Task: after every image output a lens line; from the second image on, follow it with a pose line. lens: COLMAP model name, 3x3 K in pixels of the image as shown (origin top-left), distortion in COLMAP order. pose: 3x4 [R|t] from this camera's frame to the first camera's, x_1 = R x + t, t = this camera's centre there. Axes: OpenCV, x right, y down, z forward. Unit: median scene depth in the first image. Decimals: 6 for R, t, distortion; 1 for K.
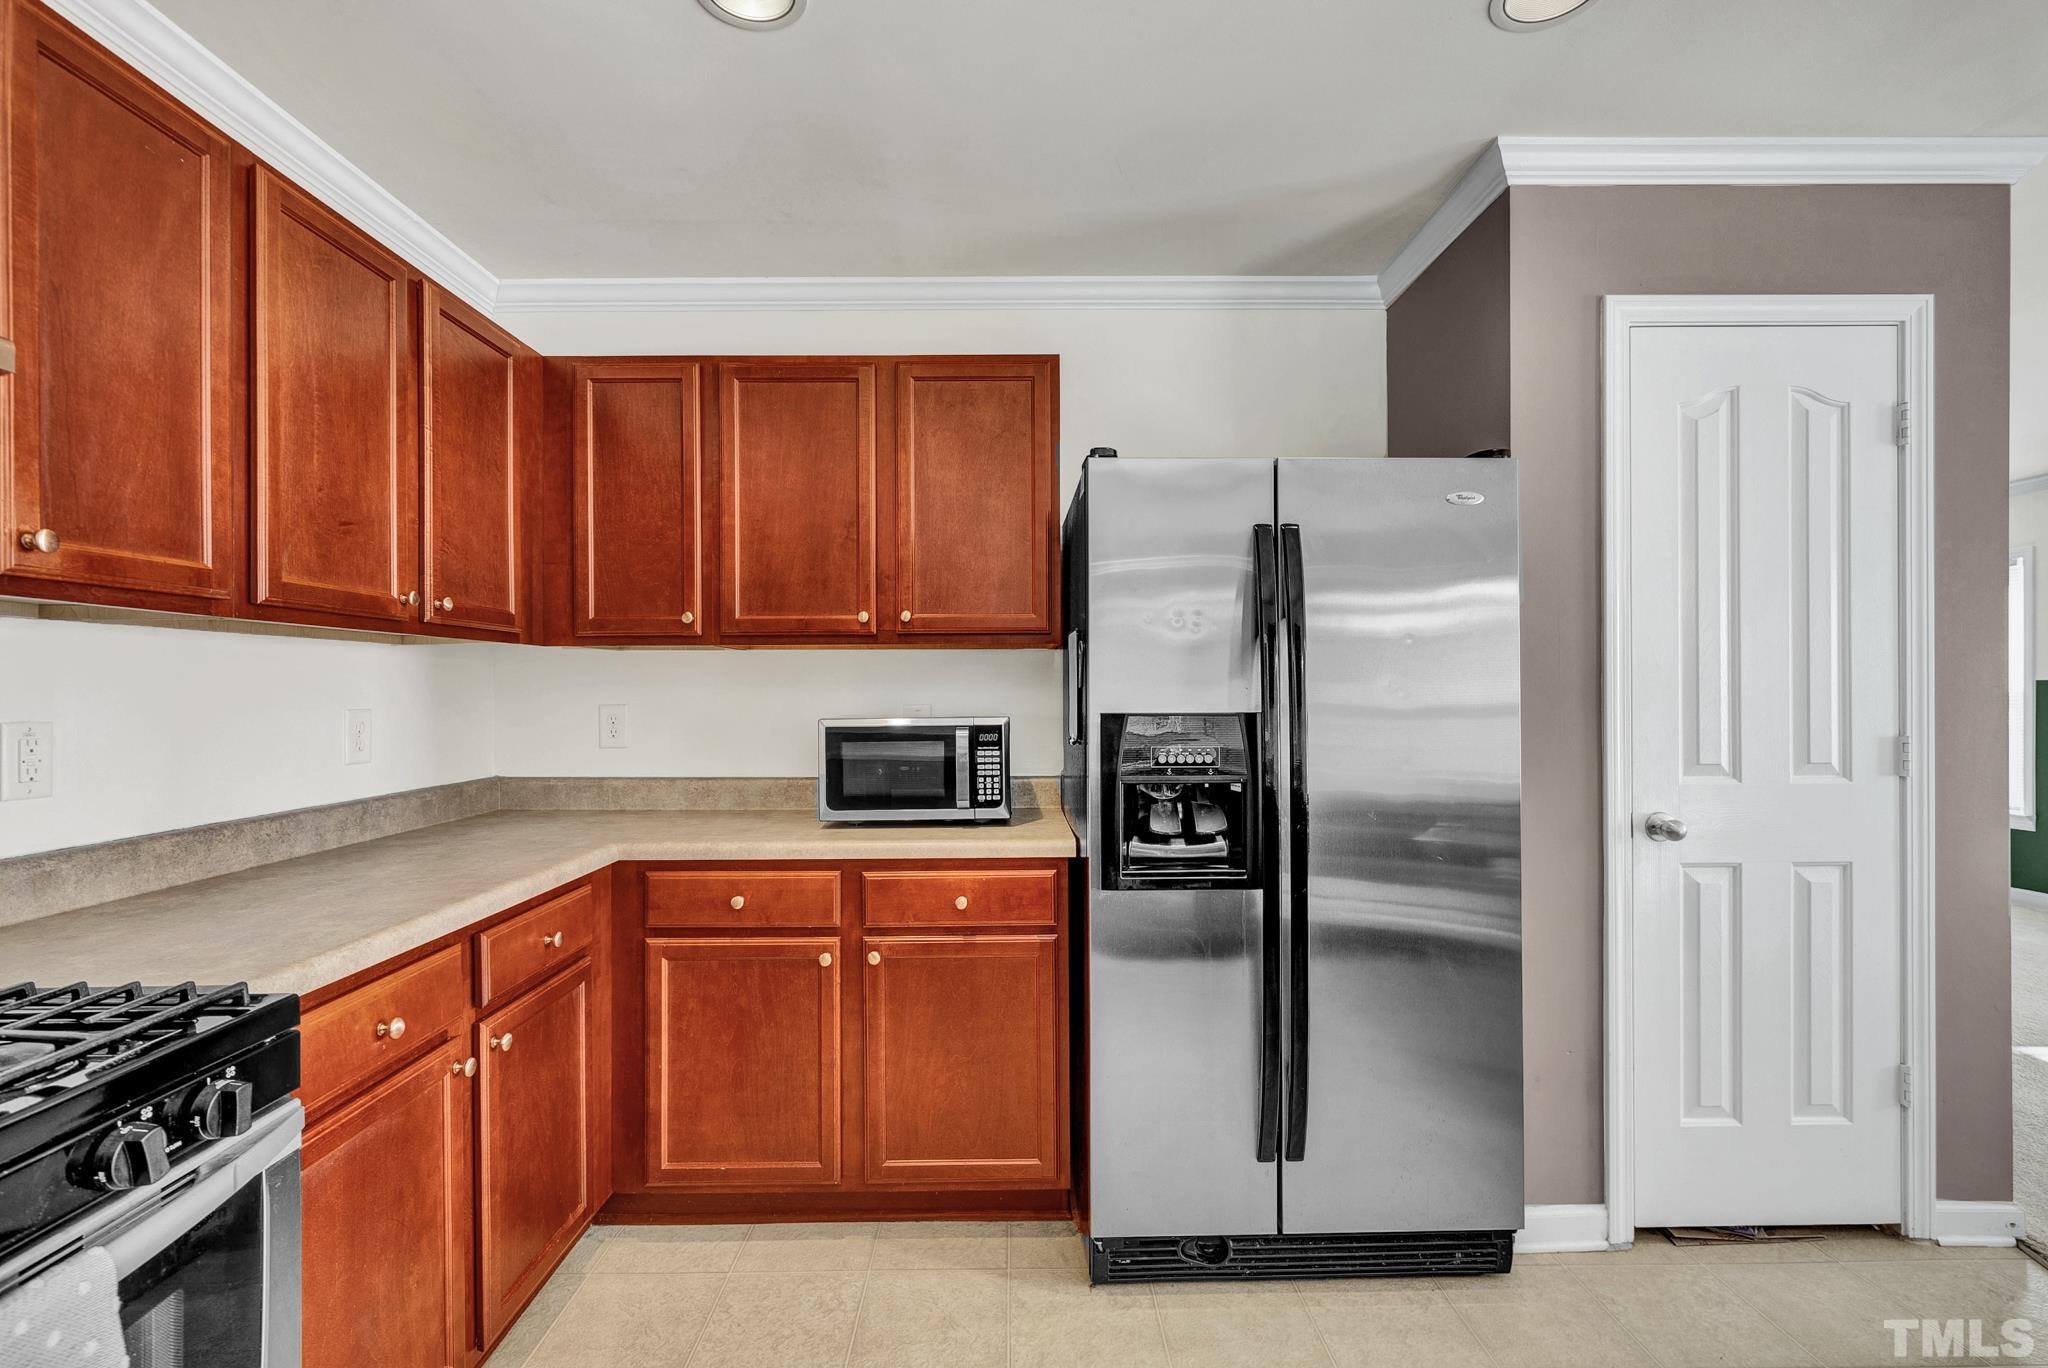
lens RADIAL K [[974.5, 0, 1008.3], [0, 974.5, 693.2], [0, 0, 1]] dist [0.002766, 0.000172]
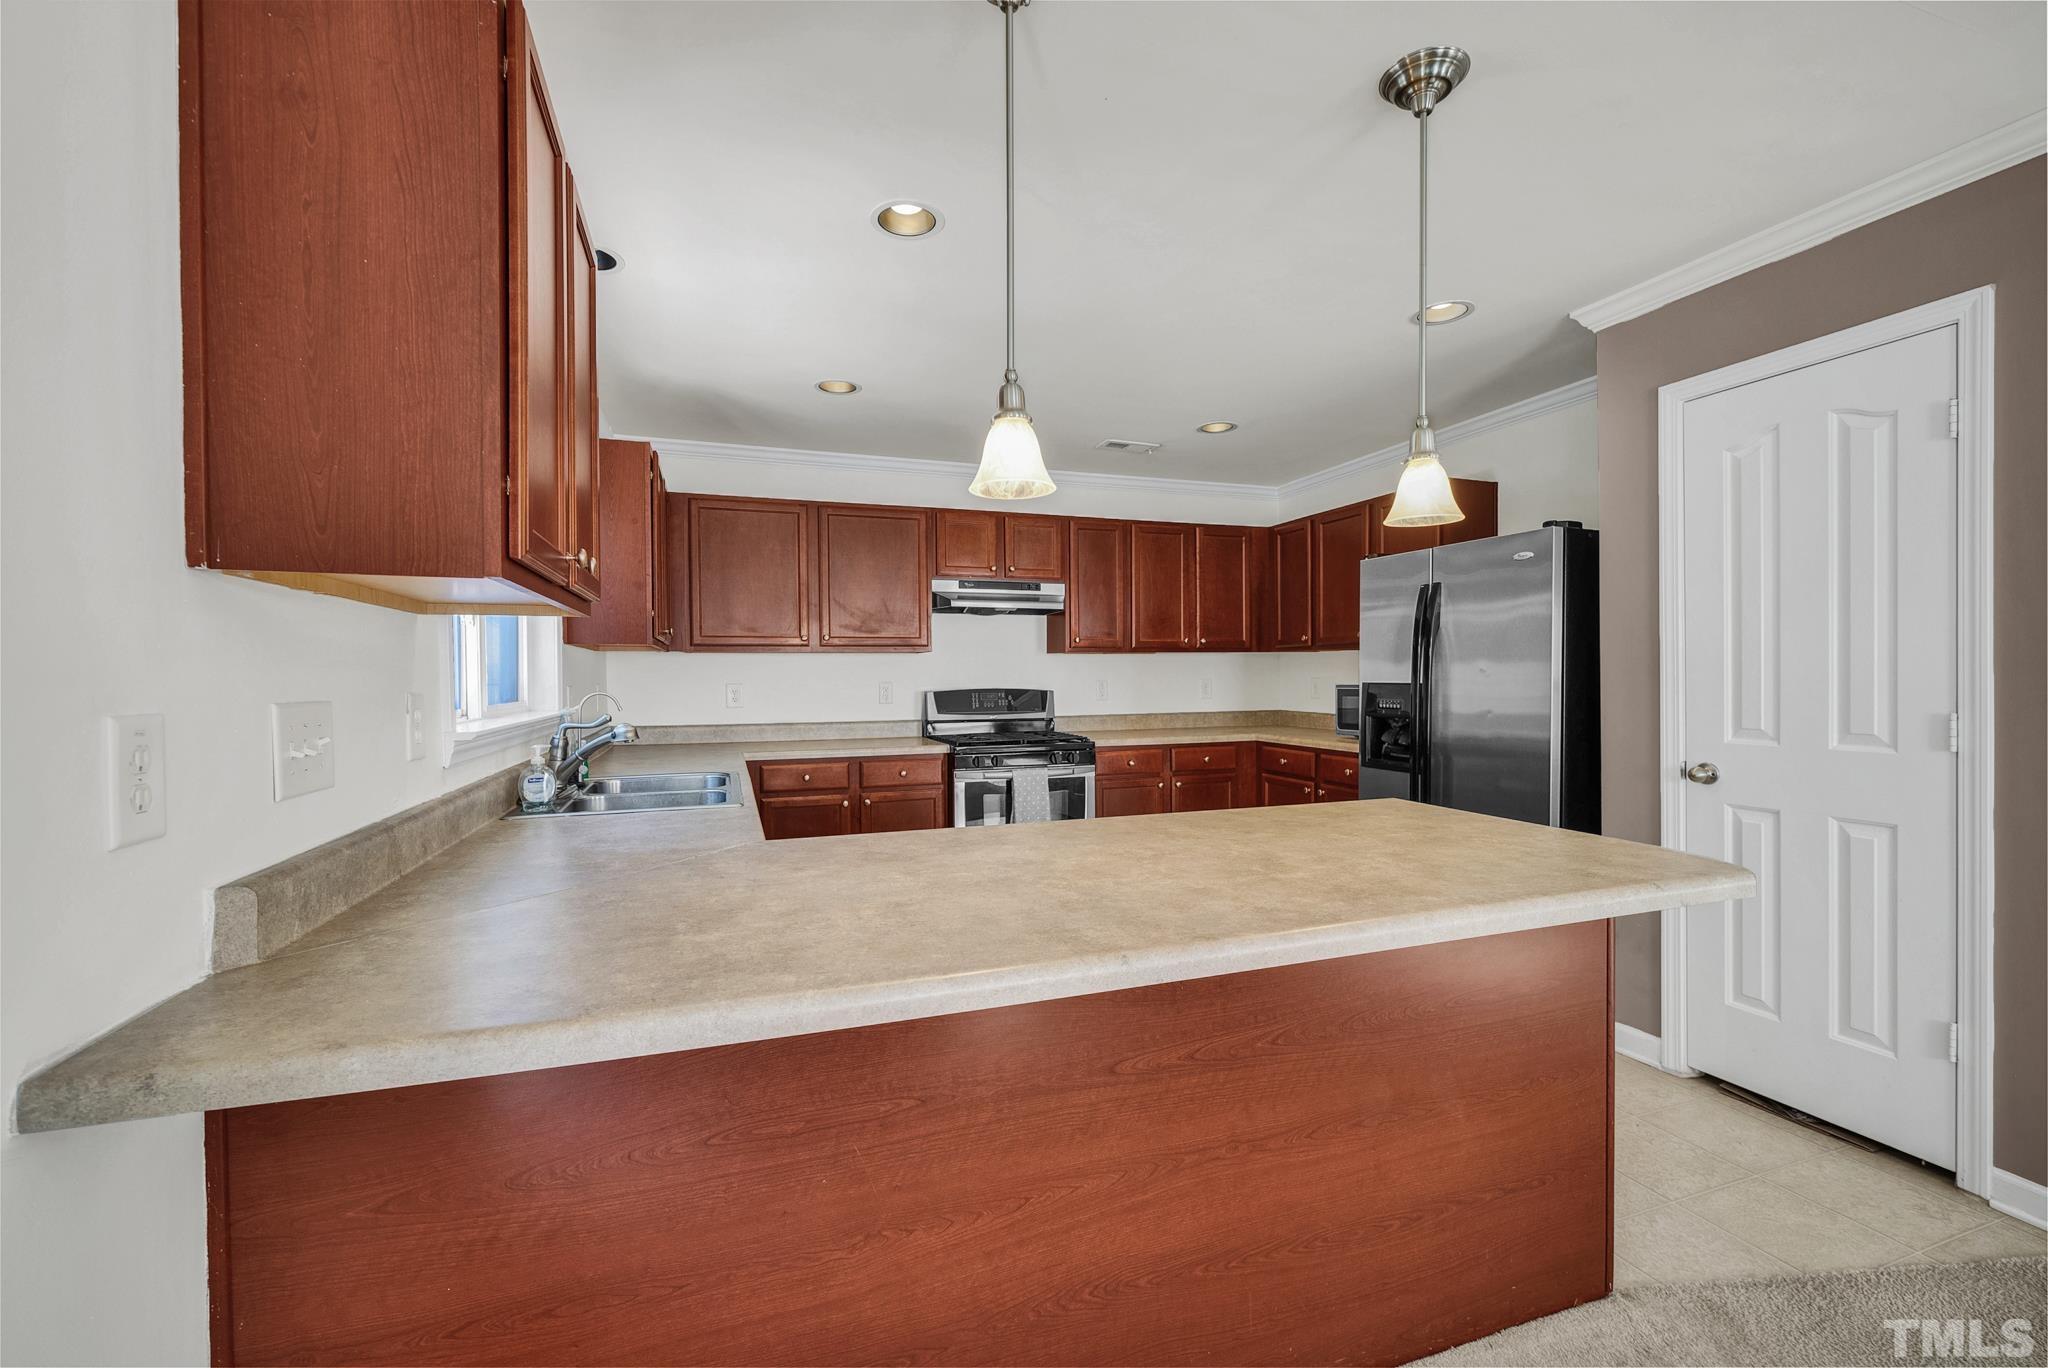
lens RADIAL K [[849.8, 0, 1025.3], [0, 849.8, 688.9], [0, 0, 1]] dist [-0.006247, 0.000725]
pose [[0.320126, 0.018240, -0.947199, 1.502279], [0.005008, 0.999768, 0.020945, -0.007342], [0.947362, -0.011449, 0.319960, -0.254965]]
